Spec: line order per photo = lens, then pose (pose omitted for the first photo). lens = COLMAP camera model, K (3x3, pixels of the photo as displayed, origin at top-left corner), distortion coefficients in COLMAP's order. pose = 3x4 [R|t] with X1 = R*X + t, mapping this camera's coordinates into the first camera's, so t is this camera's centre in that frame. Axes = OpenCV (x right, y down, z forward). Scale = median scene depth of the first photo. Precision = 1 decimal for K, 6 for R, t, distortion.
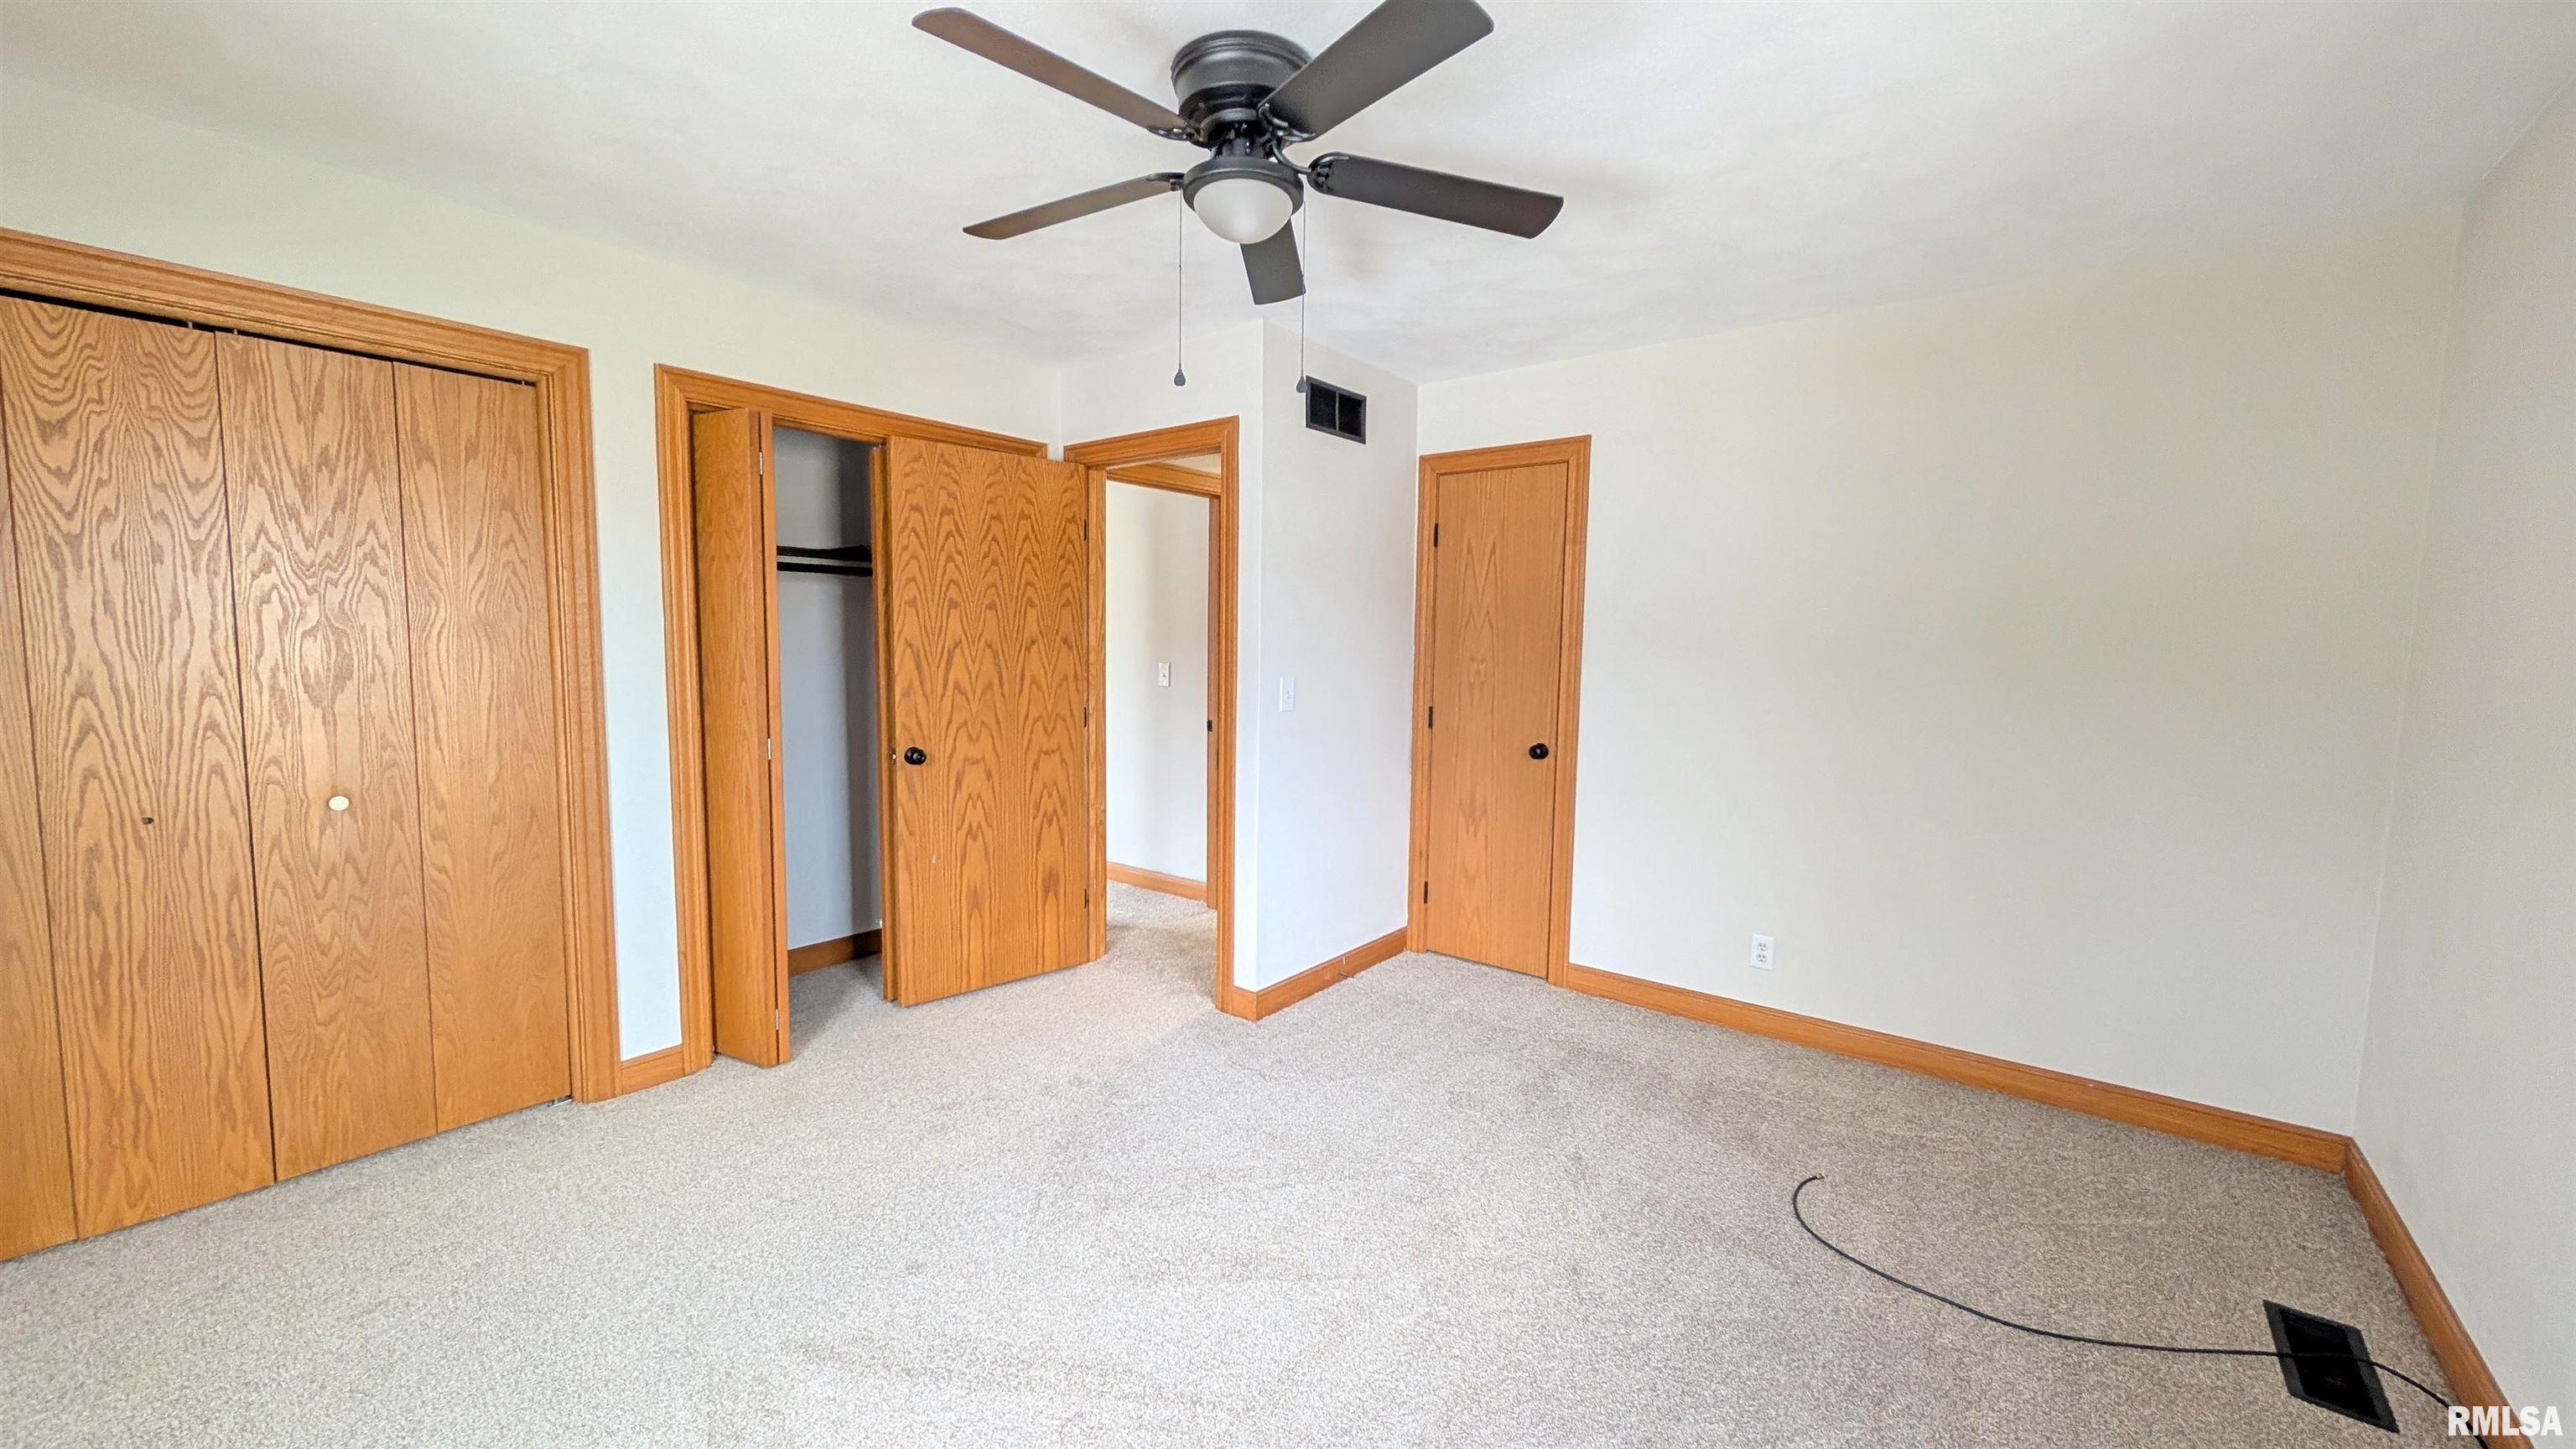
lens RADIAL K [[967.8, 0, 1291.3], [0, 967.8, 722.9], [0, 0, 1]] dist [-0.001504, 0.000881]
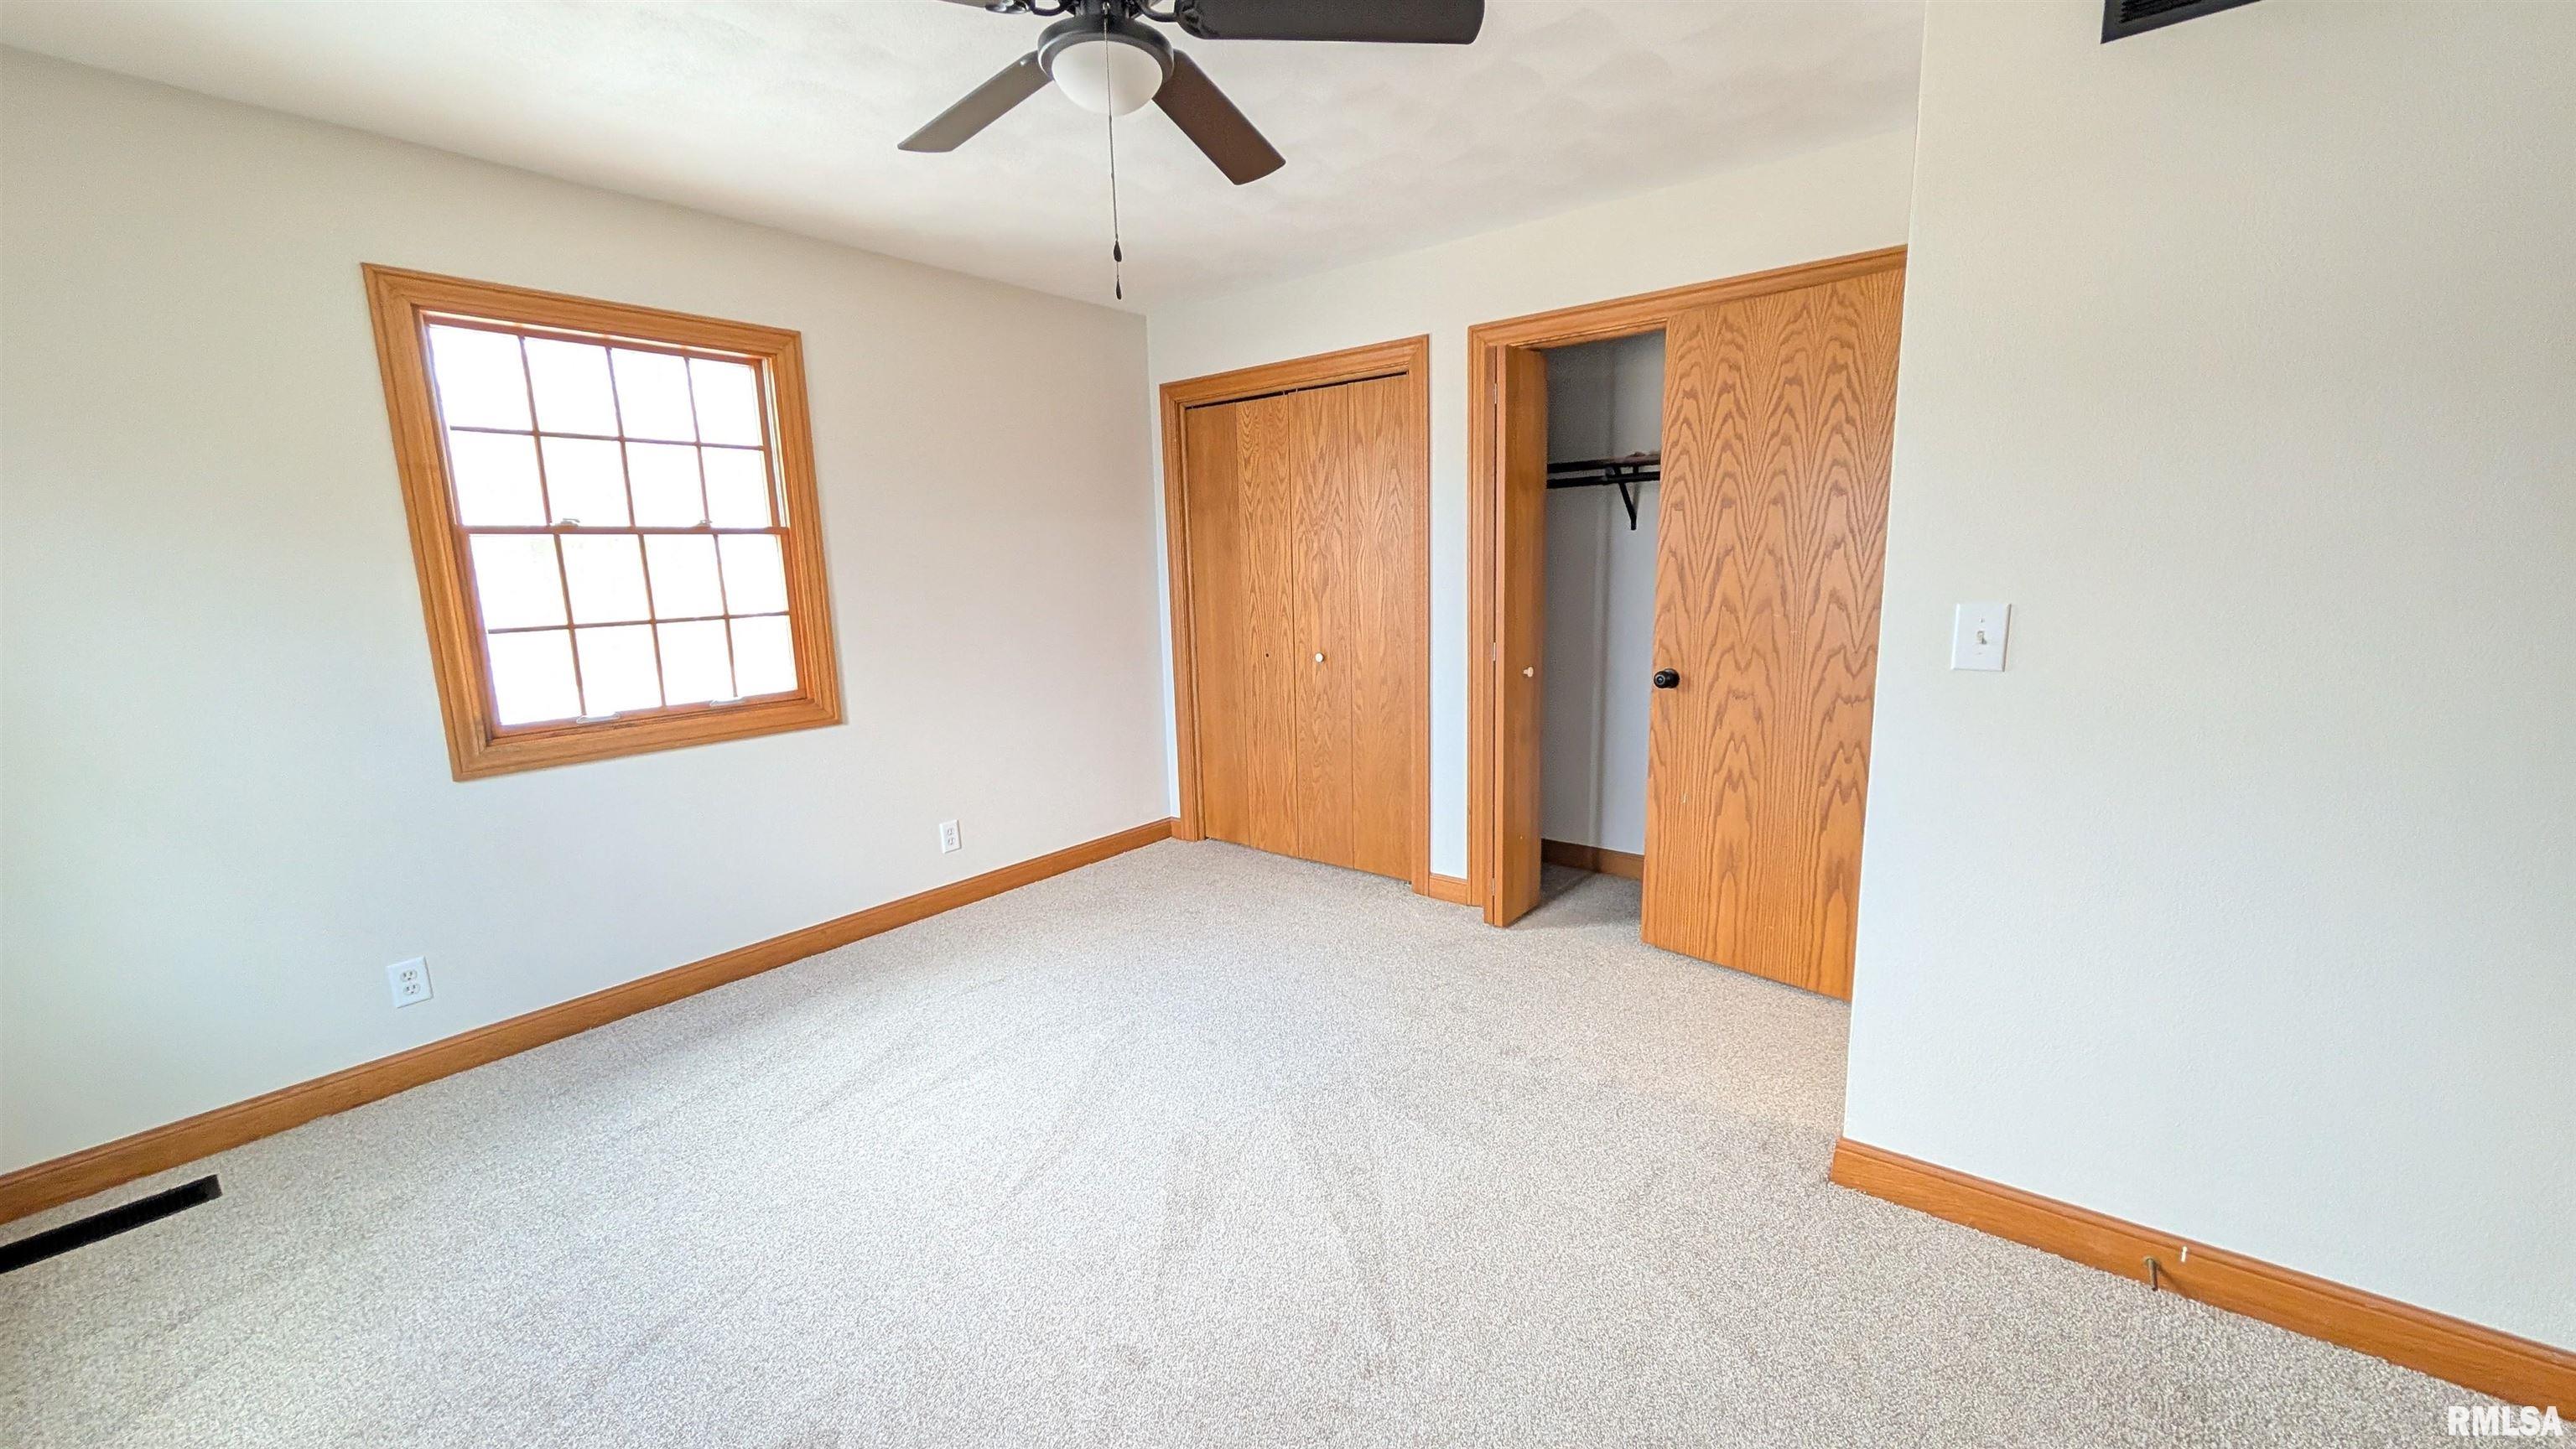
lens RADIAL K [[967.8, 0, 1278.9], [0, 967.8, 718.2], [0, 0, 1]] dist [-0.001504, 0.000881]
pose [[0.002533, 0.147473, -0.989063, 0.646306], [-0.057370, 0.987458, 0.147086, -0.052370], [0.998350, 0.056370, 0.010962, 0.809475]]
